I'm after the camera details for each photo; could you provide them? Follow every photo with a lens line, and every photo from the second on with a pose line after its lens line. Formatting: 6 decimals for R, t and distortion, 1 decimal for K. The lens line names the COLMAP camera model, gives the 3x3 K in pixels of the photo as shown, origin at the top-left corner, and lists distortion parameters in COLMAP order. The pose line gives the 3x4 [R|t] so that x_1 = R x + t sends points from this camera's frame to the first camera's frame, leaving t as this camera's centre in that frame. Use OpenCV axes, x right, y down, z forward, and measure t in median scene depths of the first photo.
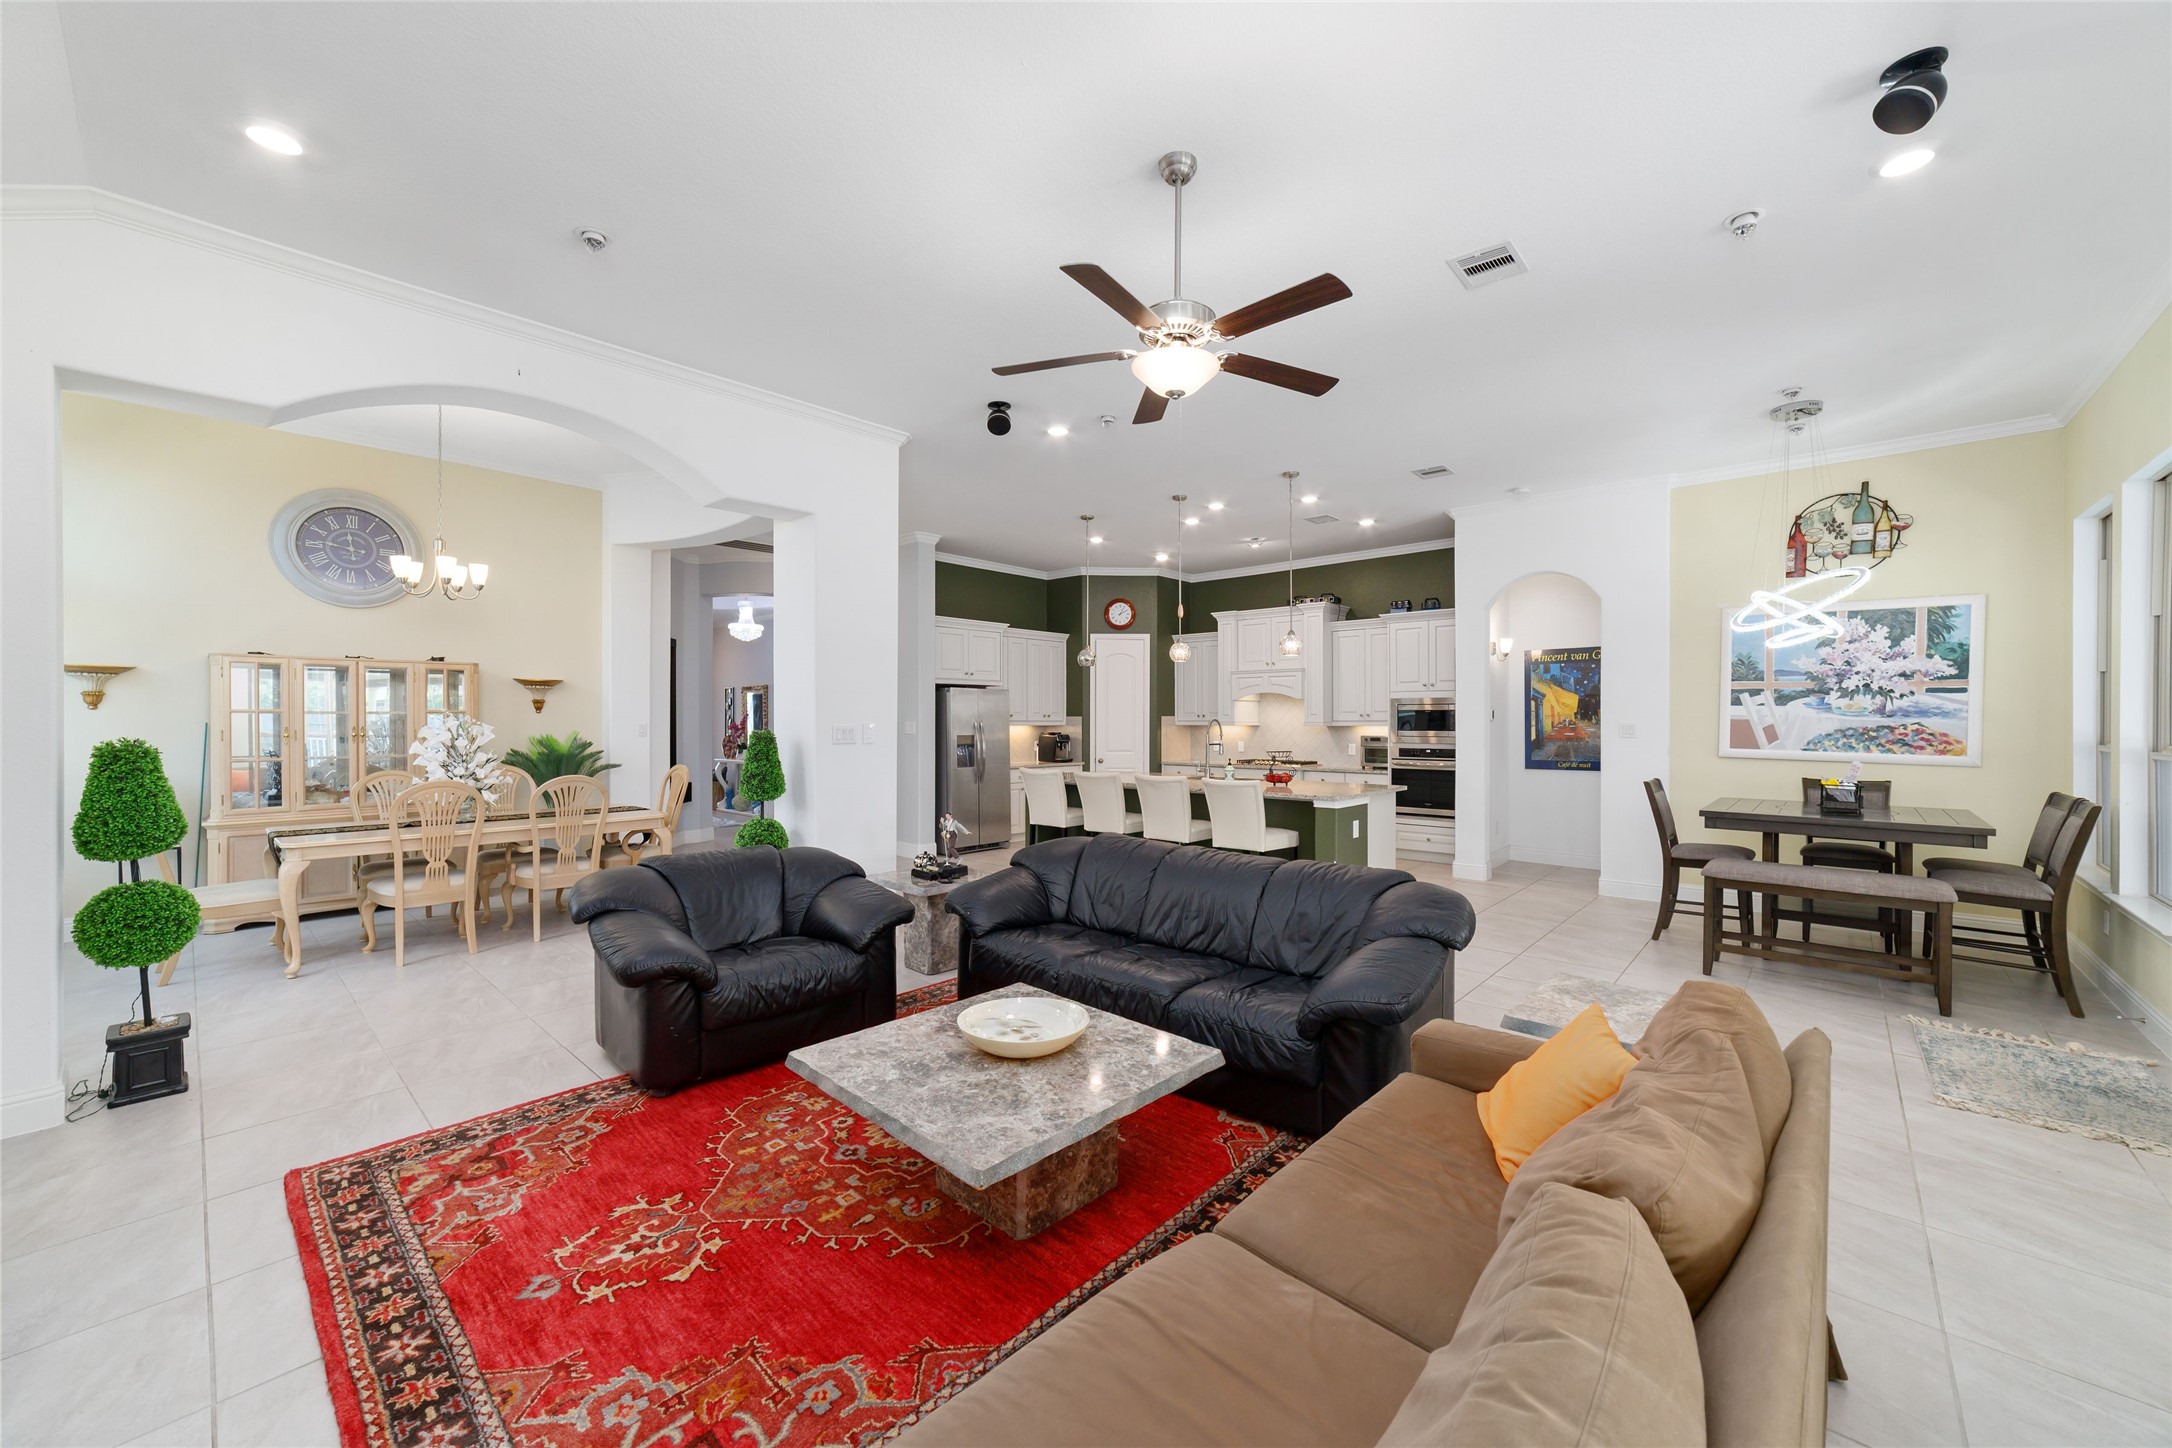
lens RADIAL K [[833.3, 0, 1091.6], [0, 833.3, 719.9], [0, 0, 1]] dist [-0.023013, 0.008187]
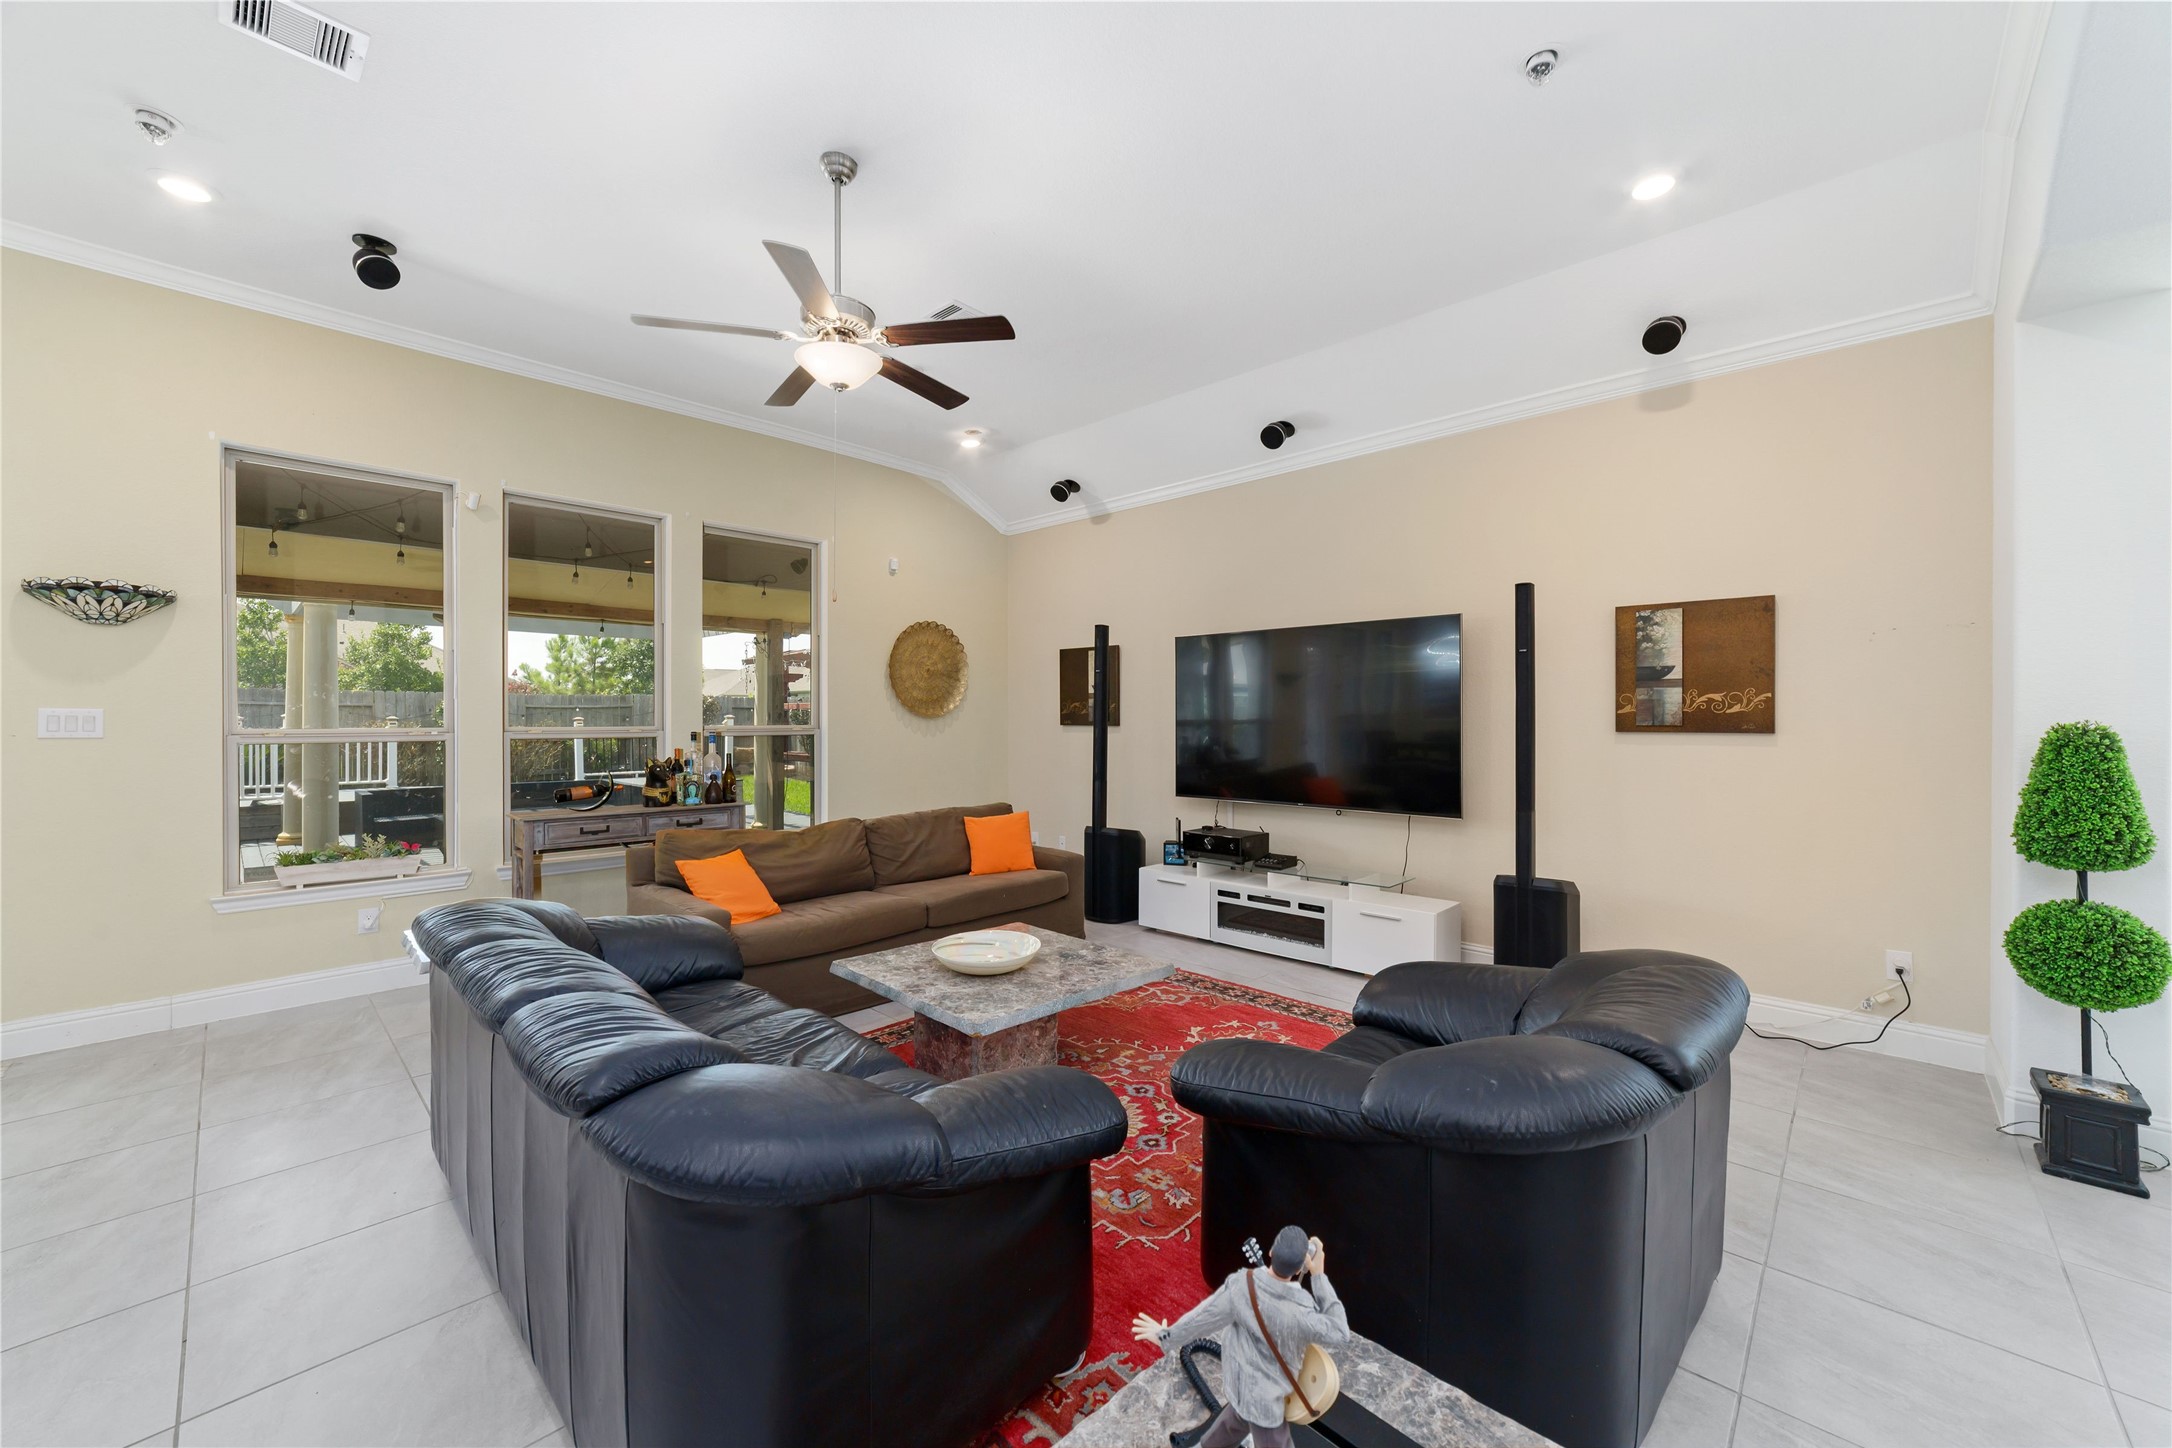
lens RADIAL K [[833.3, 0, 1091.6], [0, 833.3, 719.9], [0, 0, 1]] dist [-0.023013, 0.008187]
pose [[-0.999739, -0.002587, 0.022691, -0.117304], [-0.002550, 0.999995, 0.001664, 0.011800], [-0.022695, 0.001606, -0.999741, 0.995618]]
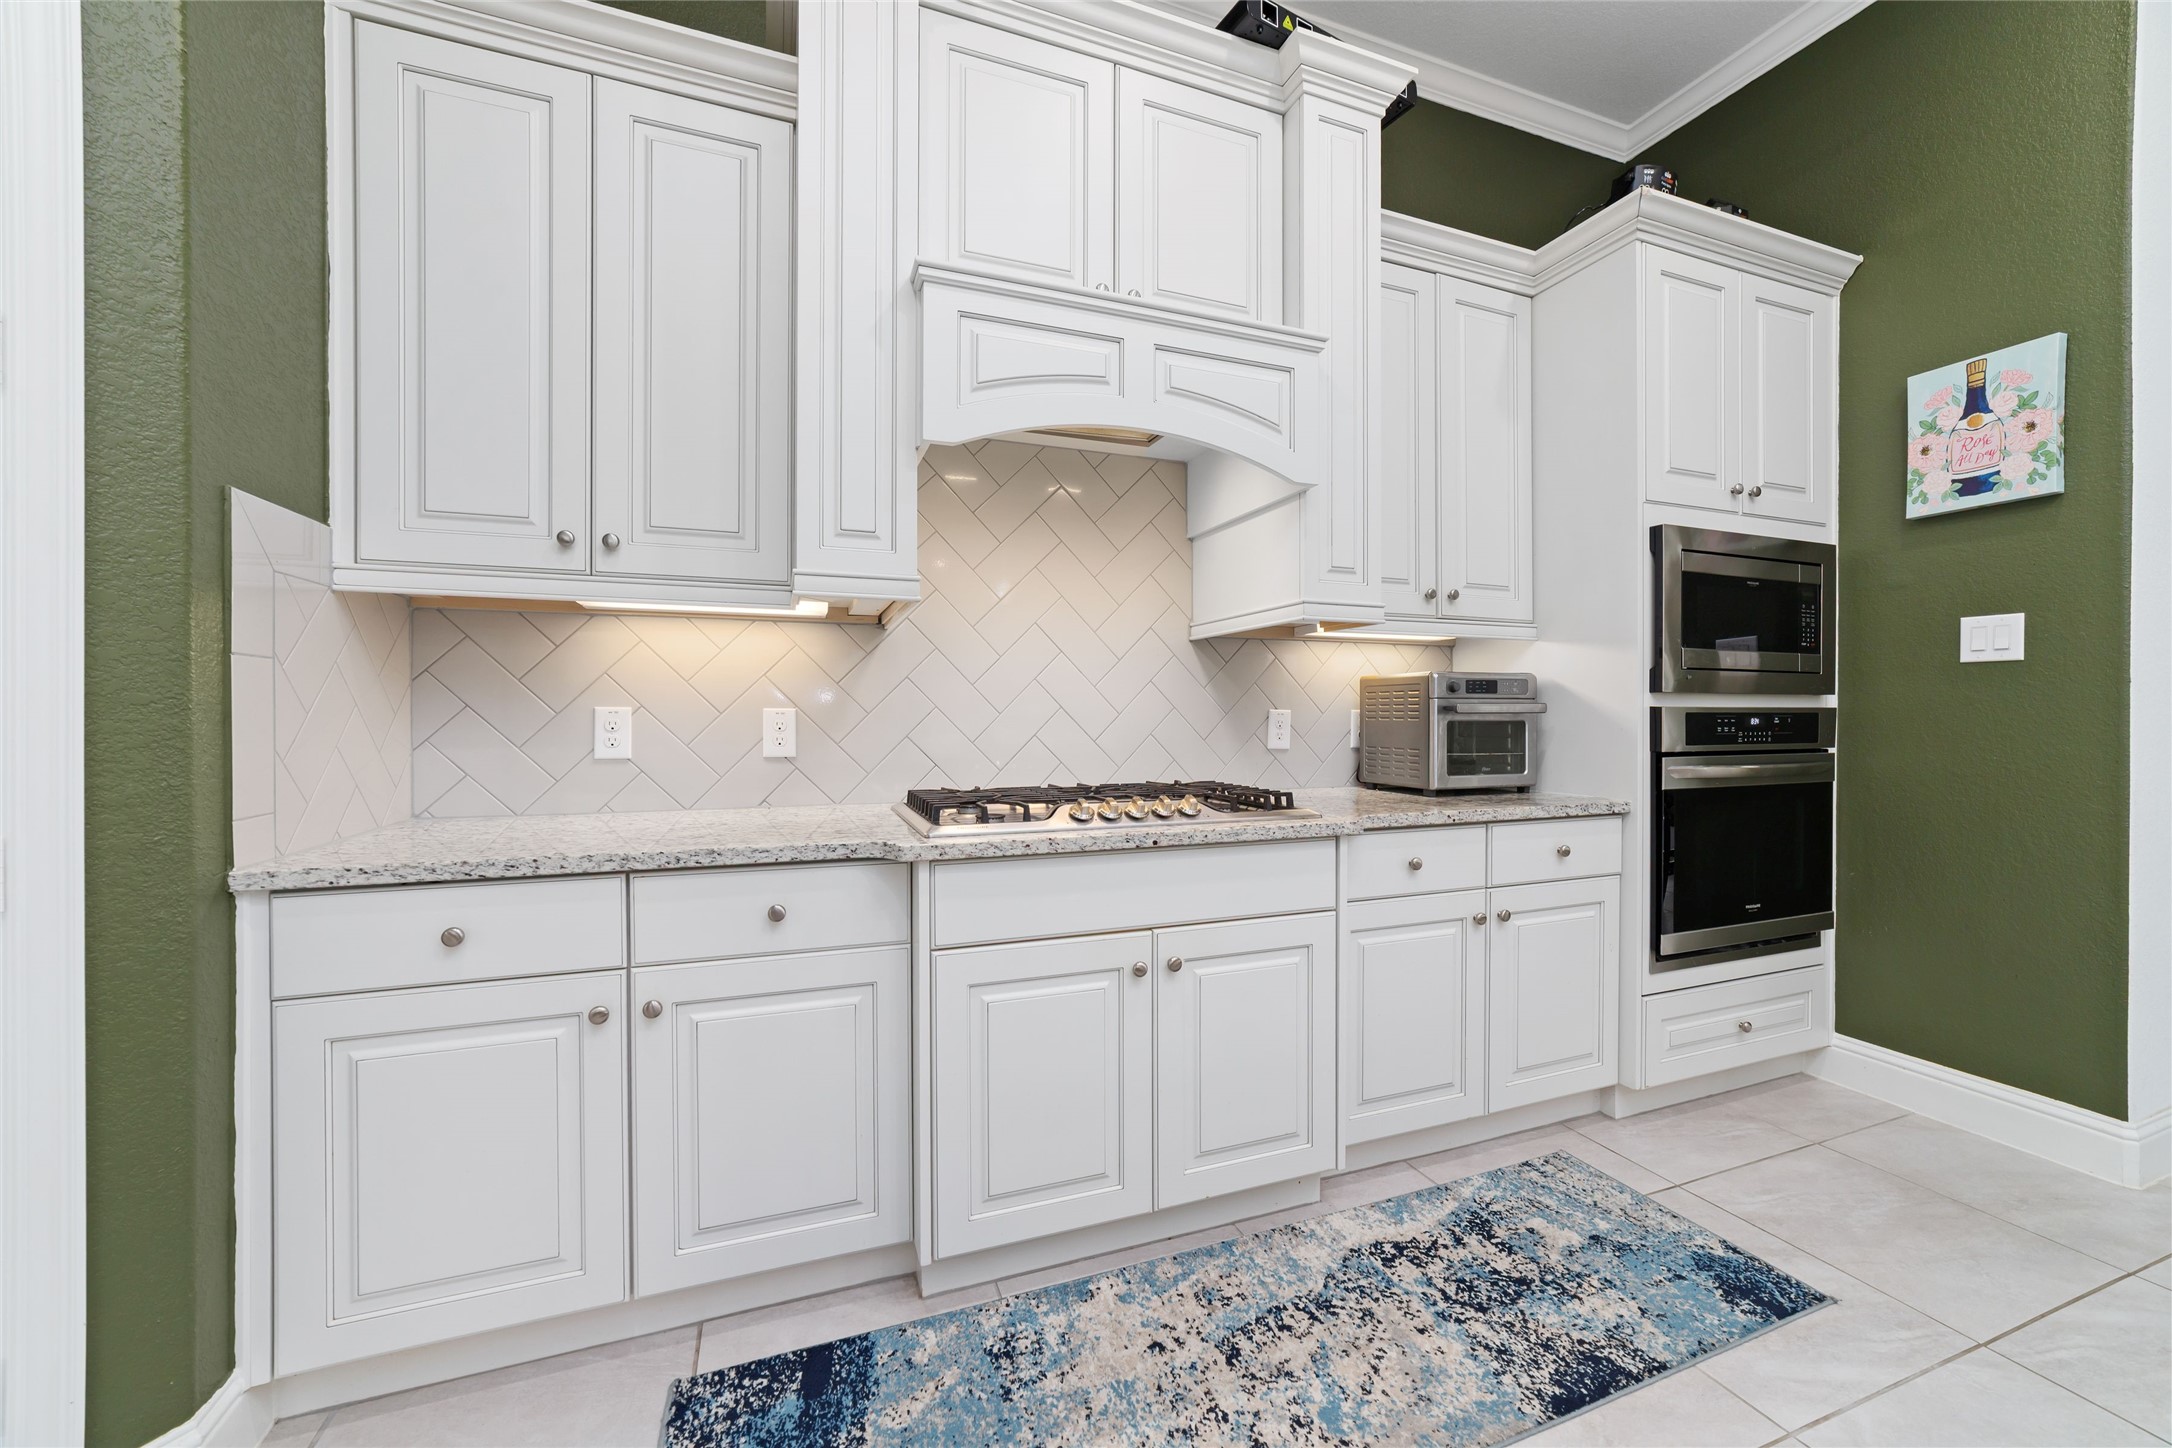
lens RADIAL K [[833.3, 0, 1091.6], [0, 833.3, 719.9], [0, 0, 1]] dist [-0.023013, 0.008187]
pose [[0.462733, -0.004199, 0.886488, 0.068544], [-0.001213, 0.999985, 0.005370, 0.051712], [-0.886497, -0.003560, 0.462721, 1.540312]]
